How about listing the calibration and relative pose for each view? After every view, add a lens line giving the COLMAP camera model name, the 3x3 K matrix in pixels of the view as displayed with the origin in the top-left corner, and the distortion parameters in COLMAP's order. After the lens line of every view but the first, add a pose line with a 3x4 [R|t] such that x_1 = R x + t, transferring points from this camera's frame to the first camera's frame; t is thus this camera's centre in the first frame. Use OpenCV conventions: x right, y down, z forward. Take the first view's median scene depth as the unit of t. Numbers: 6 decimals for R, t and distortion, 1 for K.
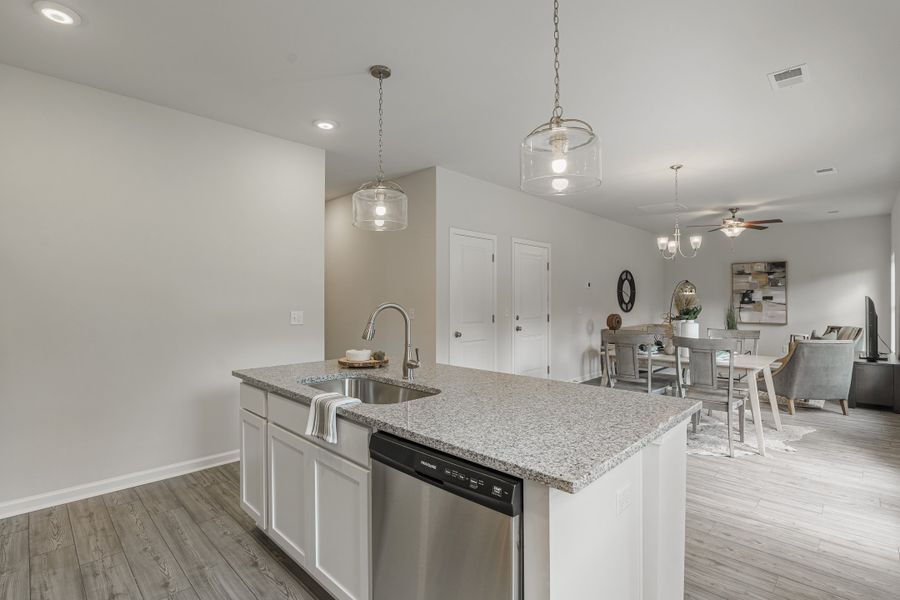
lens RADIAL K [[422.7, 0, 455.4], [0, 422.7, 303.1], [0, 0, 1]] dist [-0.019015, 0.002071]
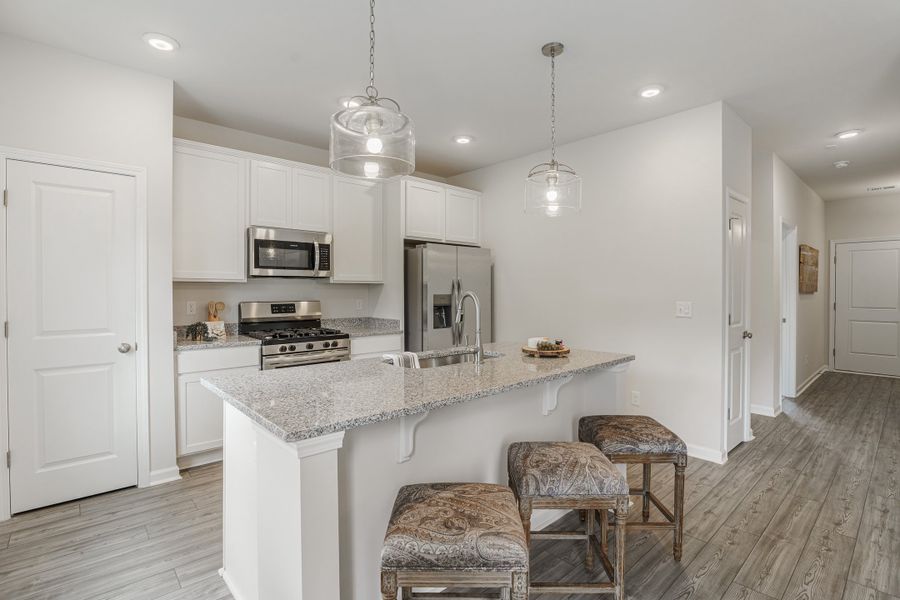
lens RADIAL K [[436.7, 0, 453.8], [0, 436.7, 297.0], [0, 0, 1]] dist [-0.023247, 0.002171]
pose [[-0.058088, 0.014096, -0.998212, 0.295356], [-0.005431, 0.999881, 0.014435, -0.001428], [0.998297, 0.006260, -0.058004, 0.300545]]
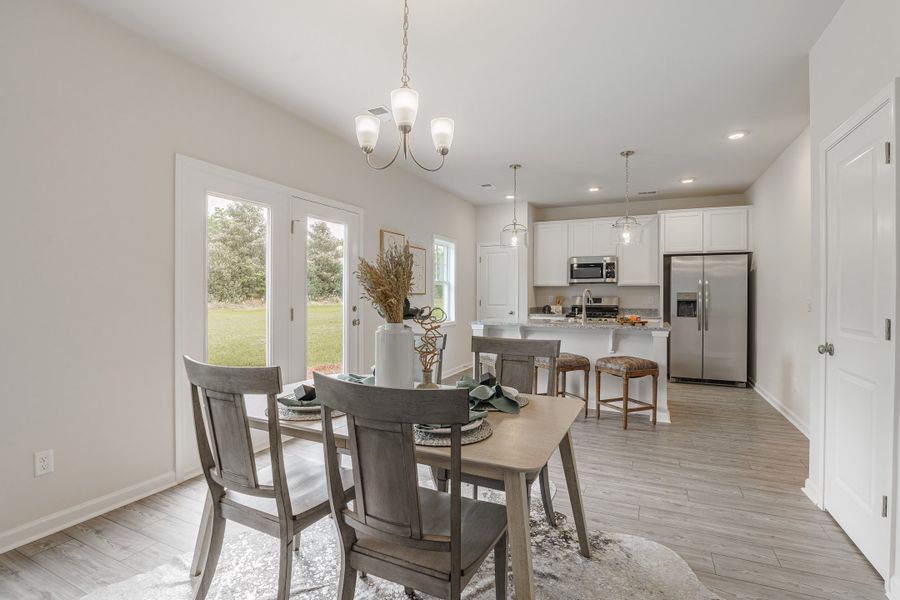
lens RADIAL K [[436.7, 0, 453.0], [0, 436.7, 302.1], [0, 0, 1]] dist [-0.023247, 0.002171]
pose [[-0.941366, 0.003092, -0.337372, 0.389652], [-0.004516, 0.999753, 0.021764, 0.005991], [0.337356, 0.022011, -0.941120, 0.874213]]
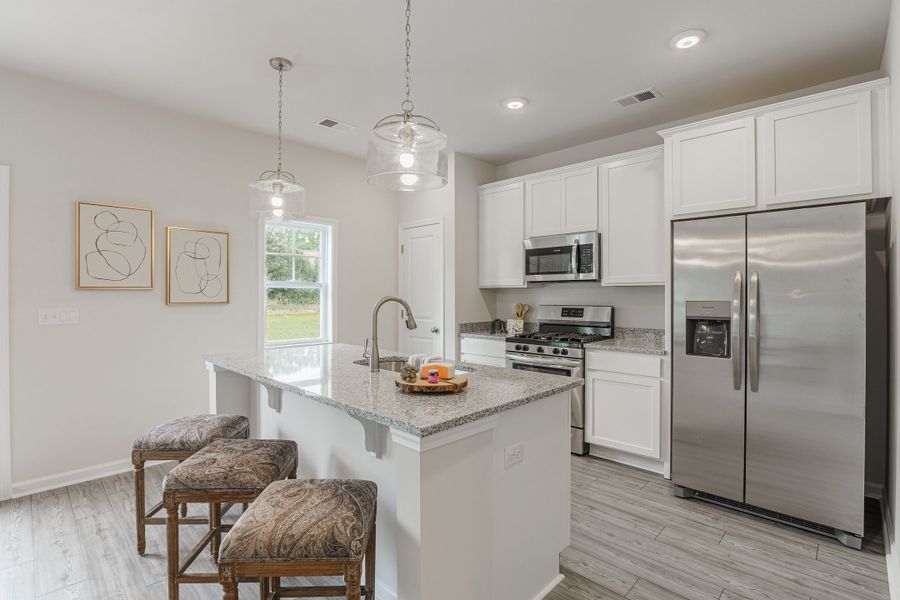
lens RADIAL K [[436.7, 0, 451.9], [0, 436.7, 295.6], [0, 0, 1]] dist [-0.023247, 0.002171]
pose [[-0.999998, 0.001777, 0.000263, -0.090115], [0.001779, 0.999980, 0.006127, -0.002911], [-0.000253, 0.006128, -0.999981, 0.613361]]
